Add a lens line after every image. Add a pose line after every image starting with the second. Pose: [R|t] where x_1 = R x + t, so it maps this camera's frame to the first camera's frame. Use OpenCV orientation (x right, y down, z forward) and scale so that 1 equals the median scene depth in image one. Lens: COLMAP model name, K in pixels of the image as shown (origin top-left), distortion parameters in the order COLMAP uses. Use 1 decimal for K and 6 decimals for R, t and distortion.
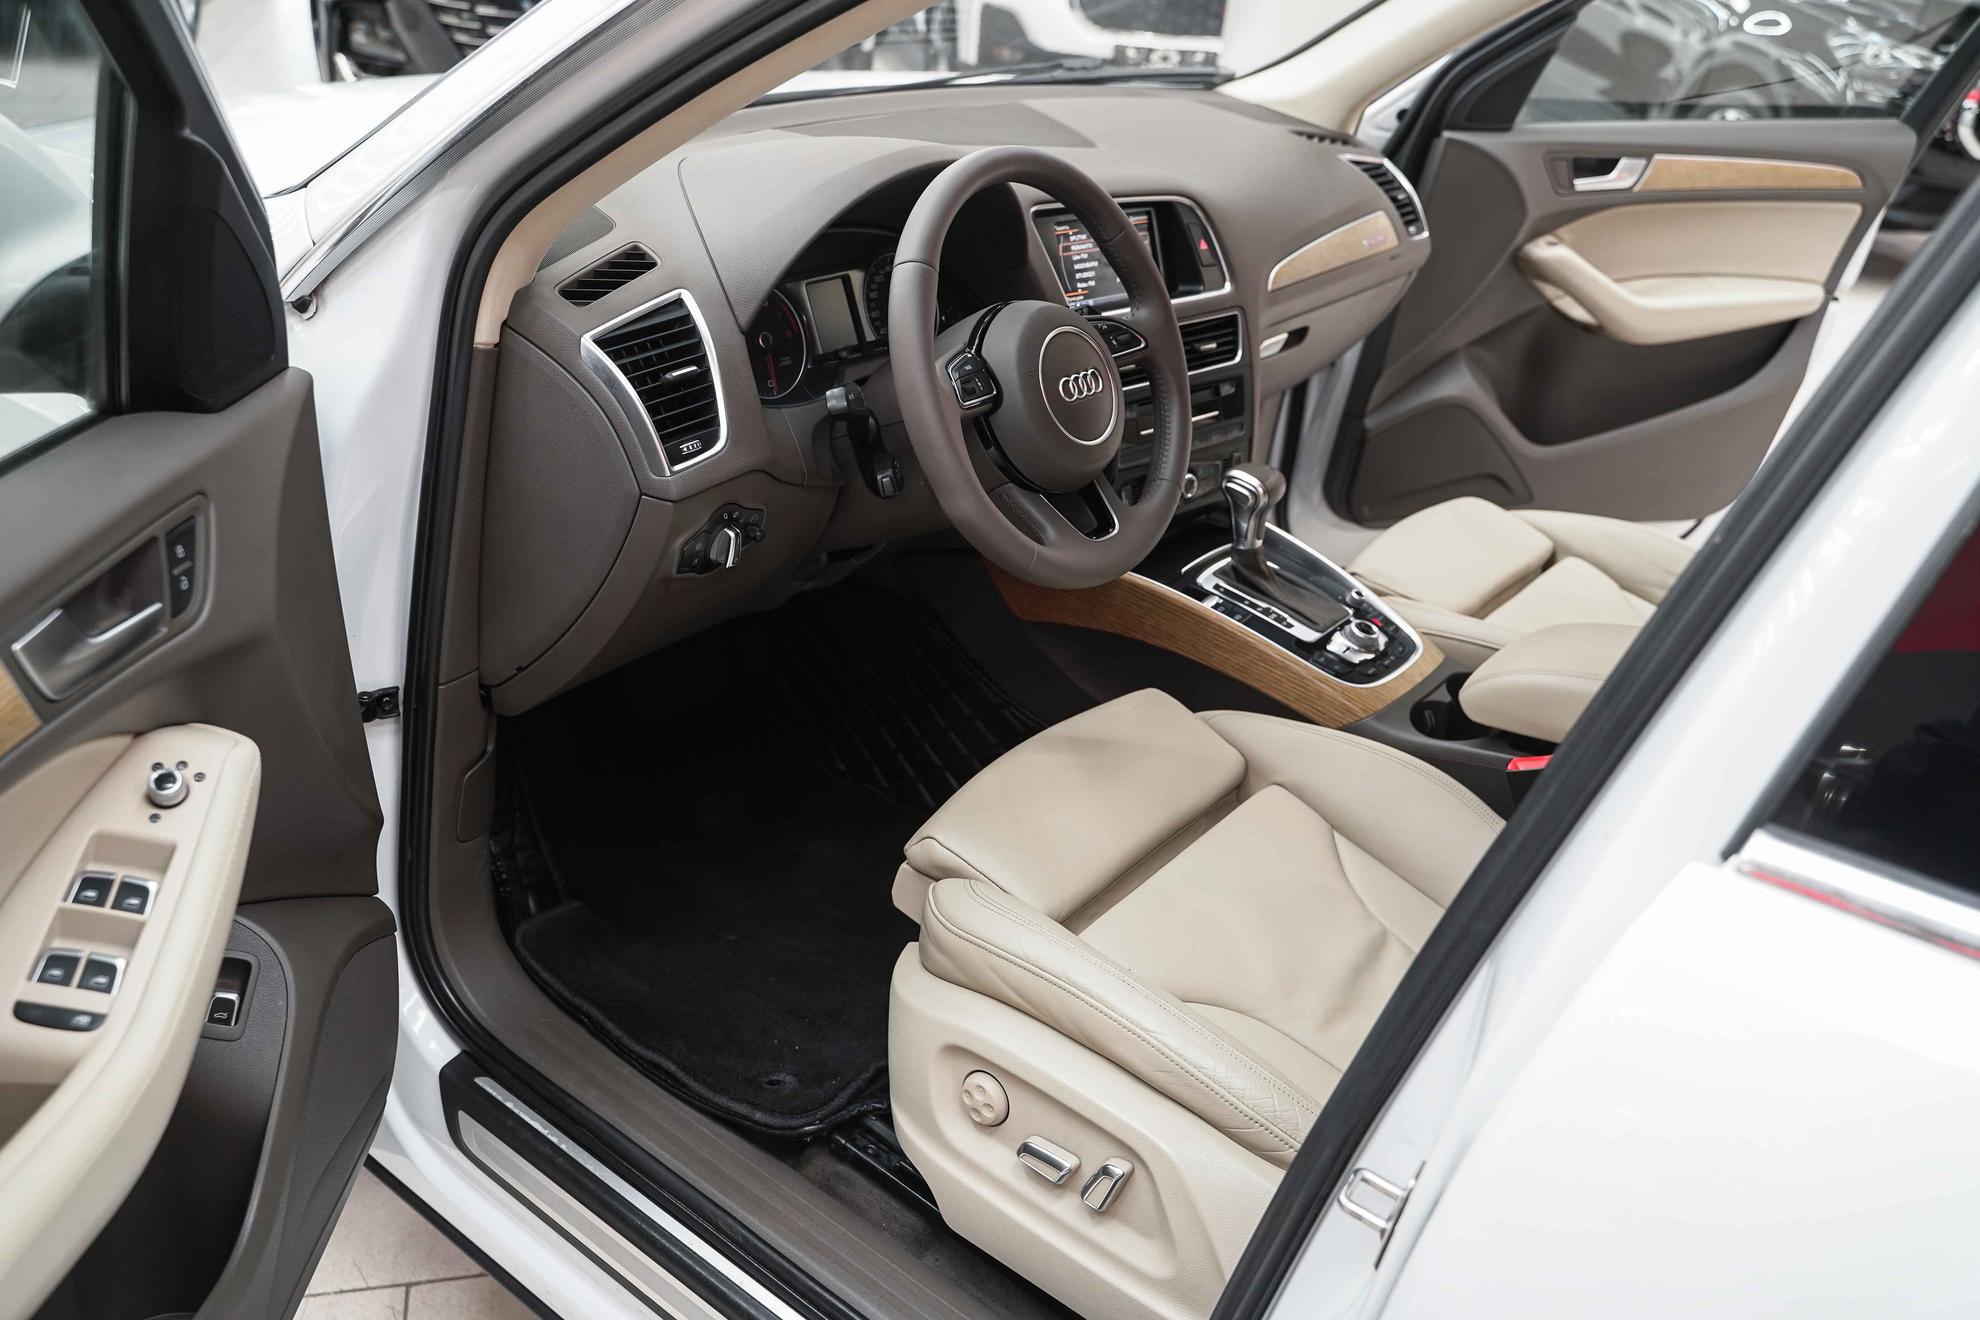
lens RADIAL K [[1654.2, 0, 985.7], [0, 1654.2, 670.0], [0, 0, 1]] dist [-0.019367, 0.008268]
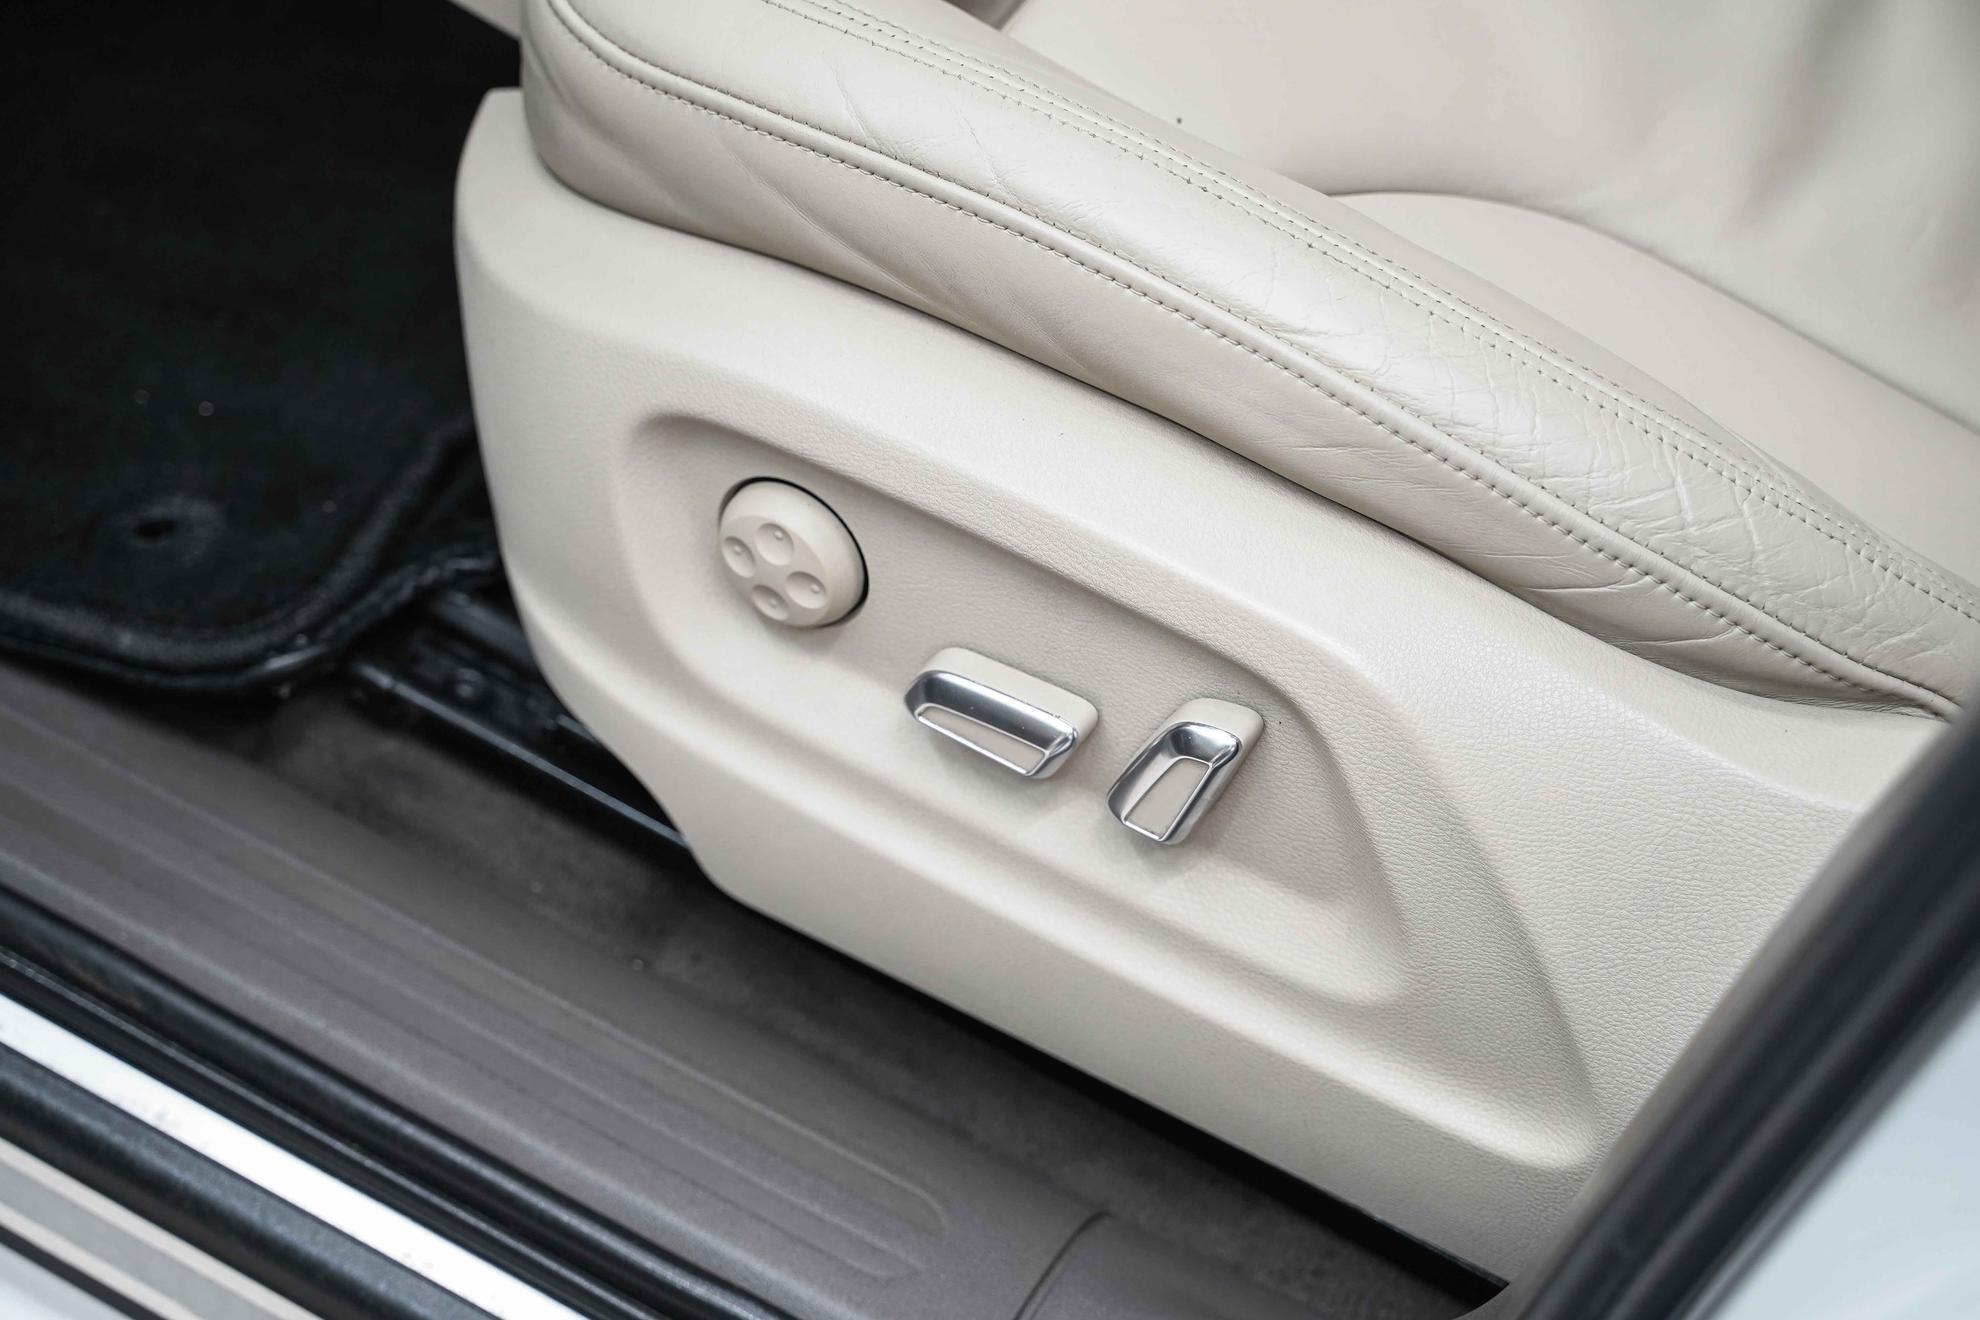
lens RADIAL K [[3602.0, 0, 991.7], [0, 3602.0, 659.5], [0, 0, 1]] dist [-0.007341, 0.000000]
pose [[0.988583, -0.128211, 0.079152, -0.020054], [0.088990, 0.920723, 0.379934, 0.003827], [-0.121589, -0.368552, 0.921621, 0.298242]]
